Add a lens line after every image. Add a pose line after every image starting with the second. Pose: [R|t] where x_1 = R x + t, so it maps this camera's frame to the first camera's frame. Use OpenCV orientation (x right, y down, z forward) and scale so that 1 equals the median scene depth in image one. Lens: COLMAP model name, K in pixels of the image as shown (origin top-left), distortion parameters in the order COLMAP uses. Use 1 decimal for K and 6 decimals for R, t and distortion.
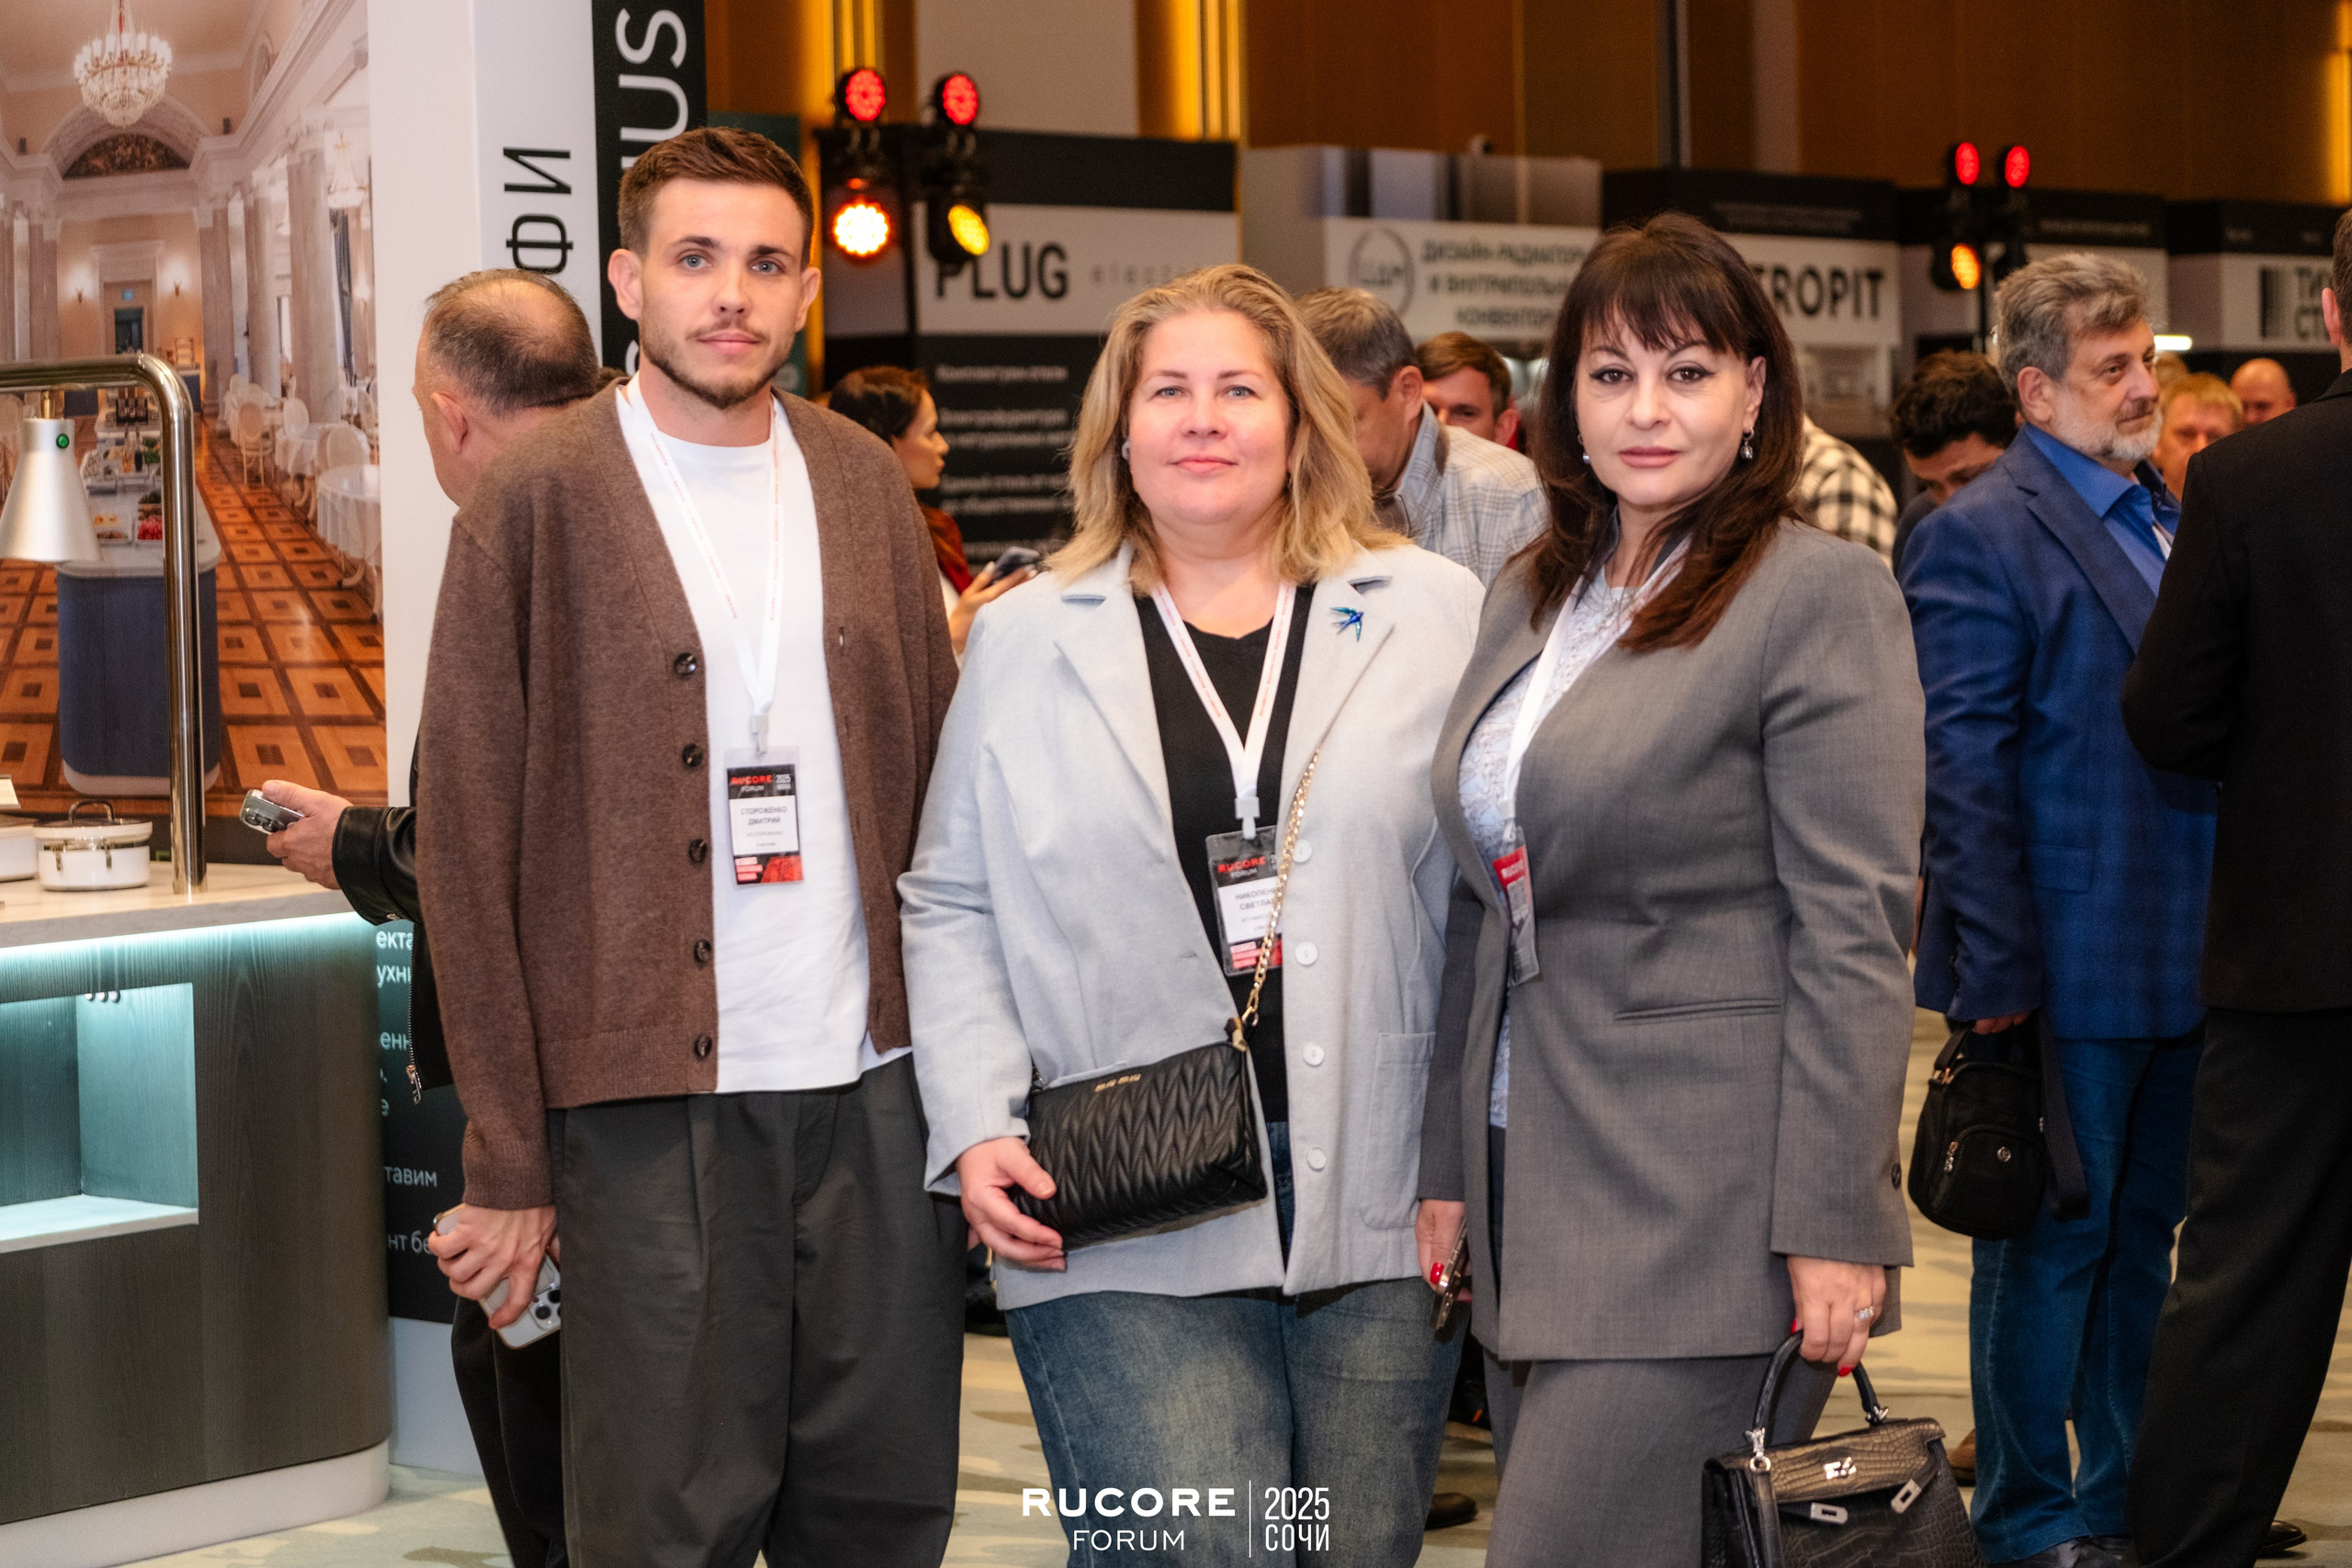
lens RADIAL K [[5462.7, 0, 1180.3], [0, 5462.7, 777.3], [0, 0, 1]] dist [0.016138, 0.000000]
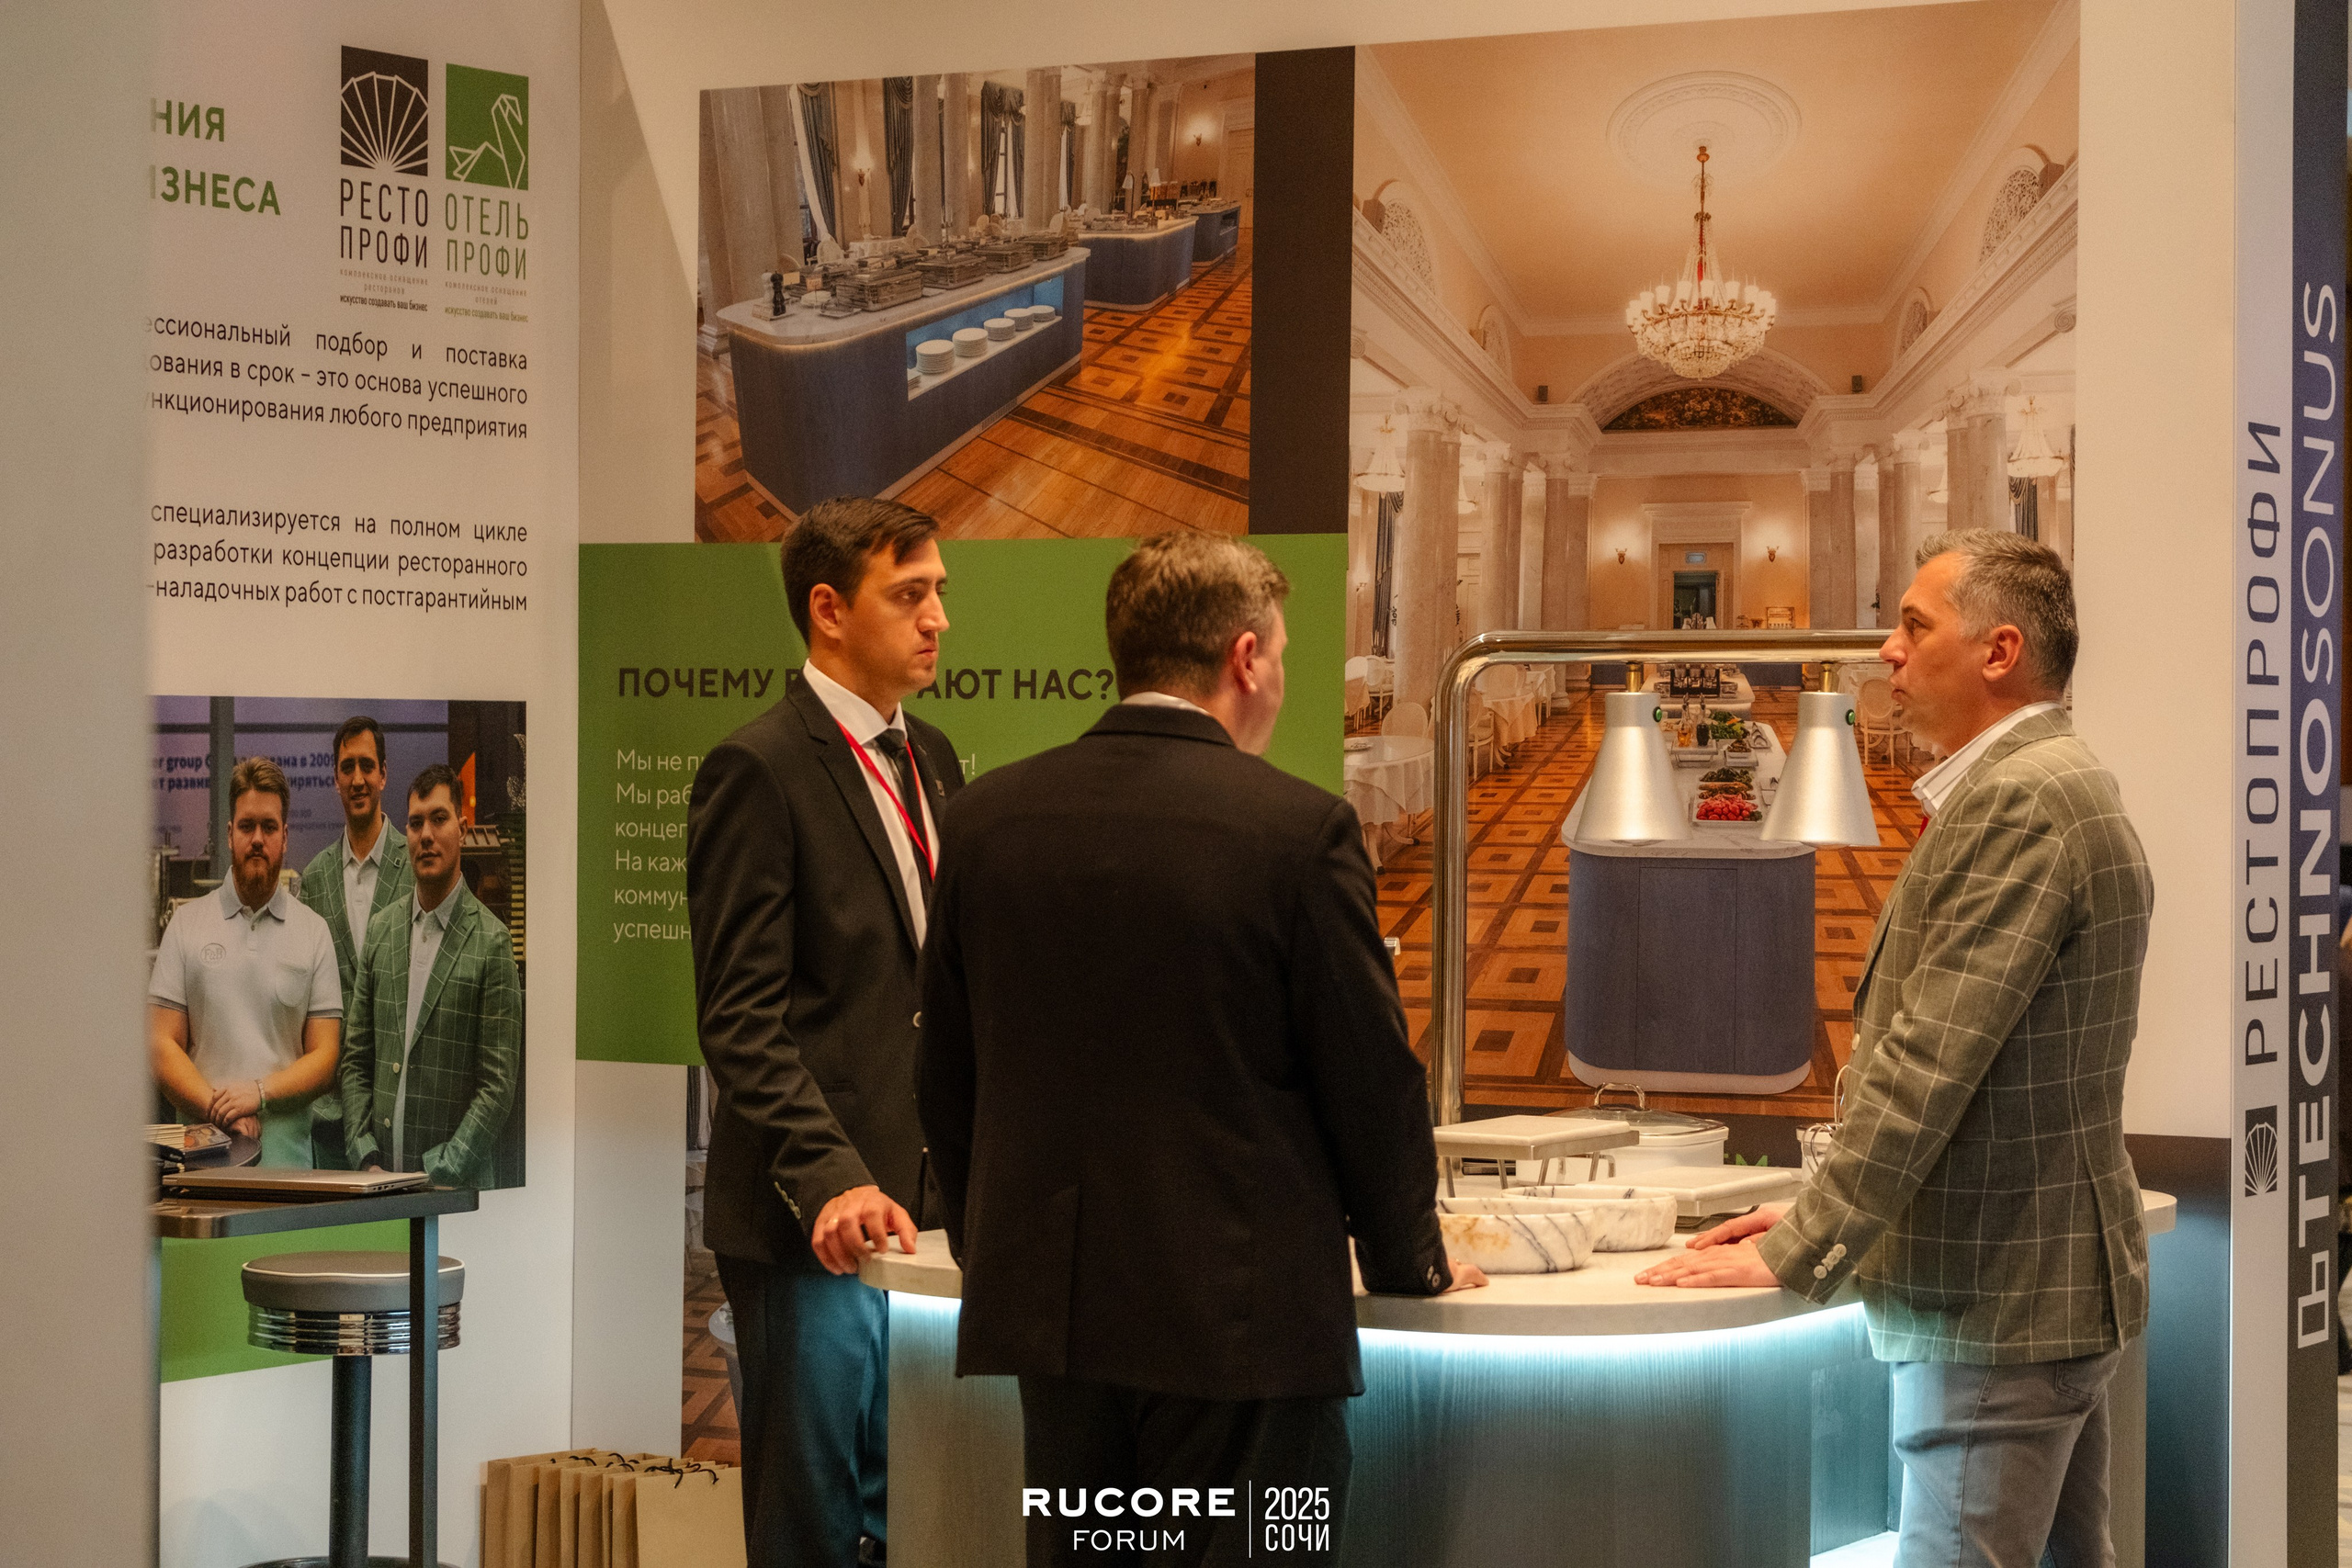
lens RADIAL K [[5462.7, 0, 1176.2], [0, 5462.7, 787.3], [0, 0, 1]] dist [0.016138, 0.000000]
pose [[0.986757, 0.032950, 0.158821, -0.430904], [-0.025361, 0.998448, -0.049576, -0.000224], [-0.160208, 0.044891, 0.986062, 0.092757]]
